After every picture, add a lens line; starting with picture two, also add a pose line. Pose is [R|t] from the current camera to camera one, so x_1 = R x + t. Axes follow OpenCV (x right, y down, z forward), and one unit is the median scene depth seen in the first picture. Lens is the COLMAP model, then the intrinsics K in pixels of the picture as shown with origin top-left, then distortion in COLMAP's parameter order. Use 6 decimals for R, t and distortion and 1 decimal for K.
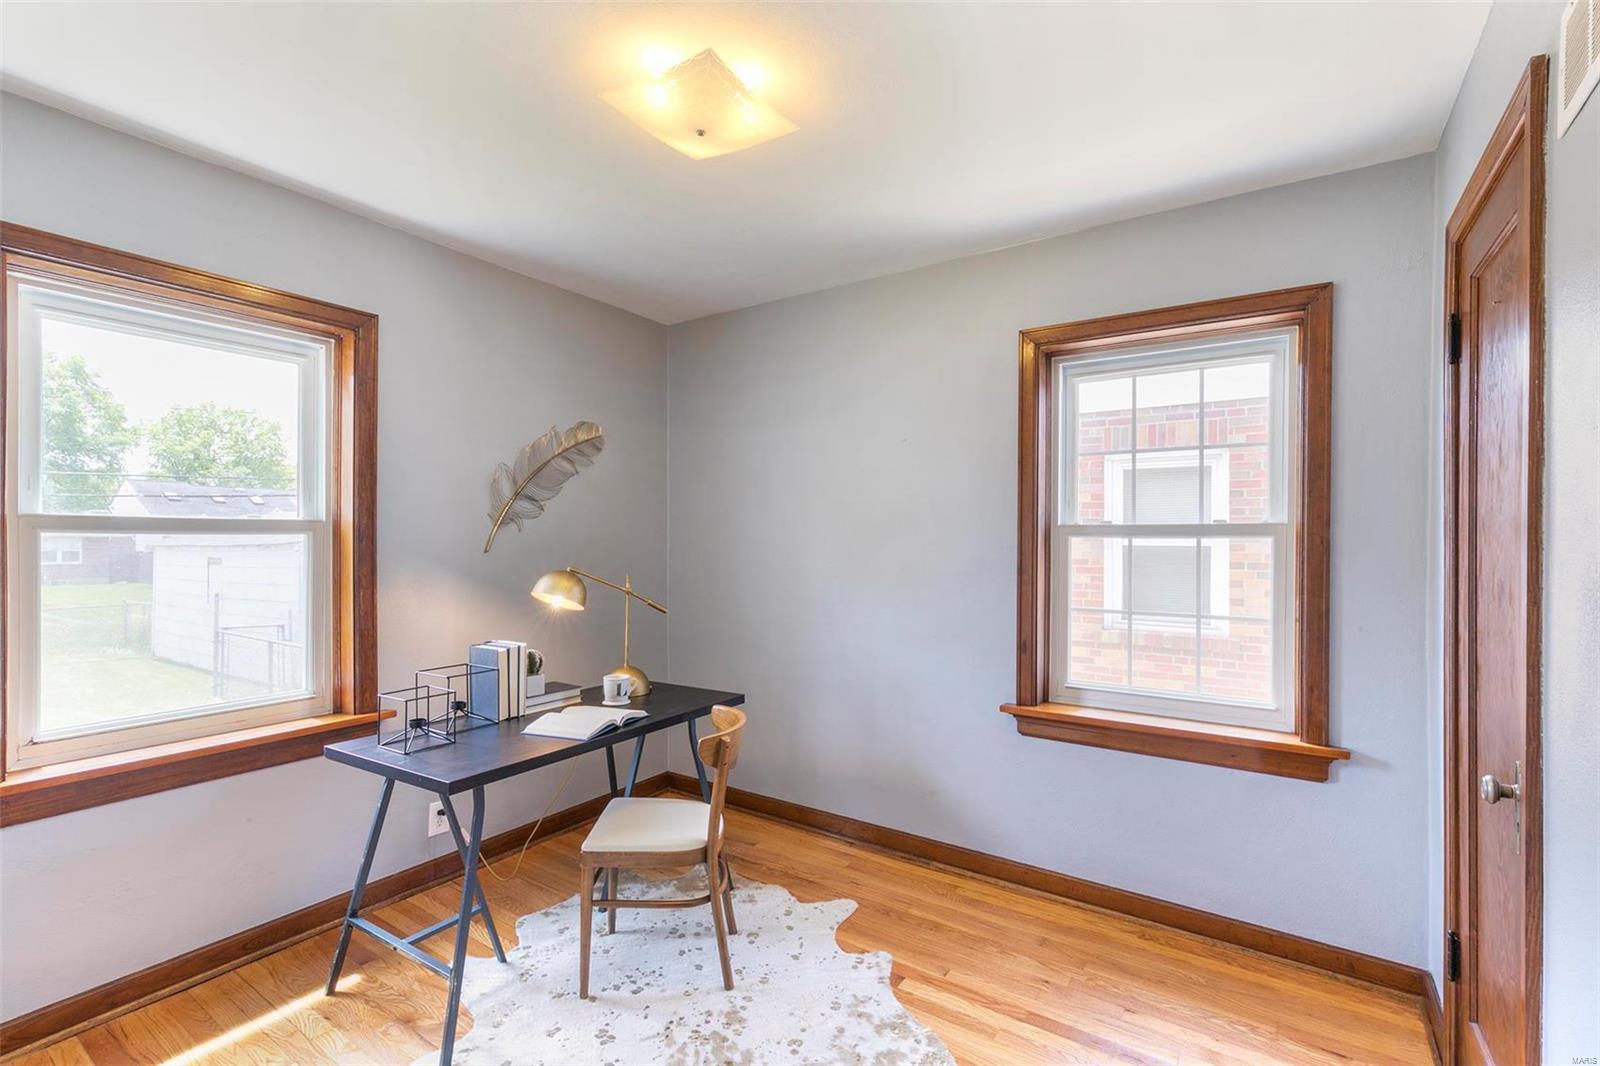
lens RADIAL K [[719.5, 0, 808.1], [0, 719.5, 549.8], [0, 0, 1]] dist [0.002034, -0.000372]
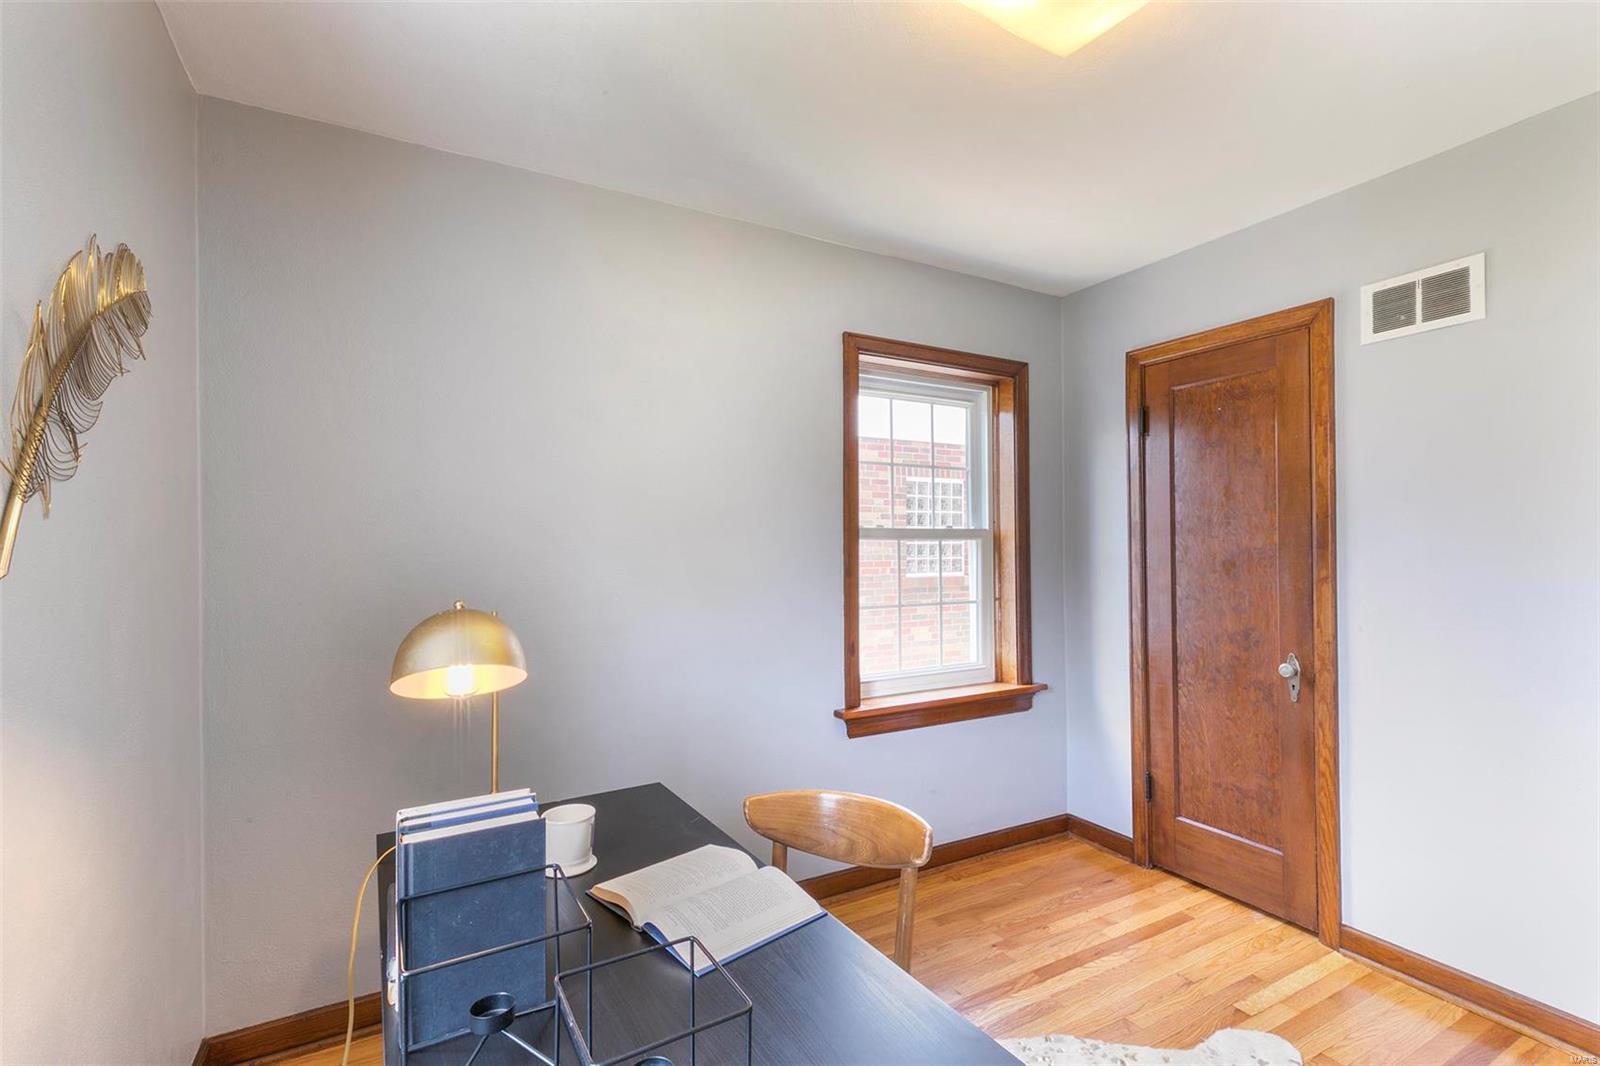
lens RADIAL K [[730.5, 0, 805.6], [0, 730.5, 548.2], [0, 0, 1]] dist [0.006181, 0.000336]
pose [[0.445382, -0.006507, 0.895317, -0.671621], [0.019370, 0.999810, -0.002369, -0.004202], [-0.895131, 0.018397, 0.445423, 0.639497]]
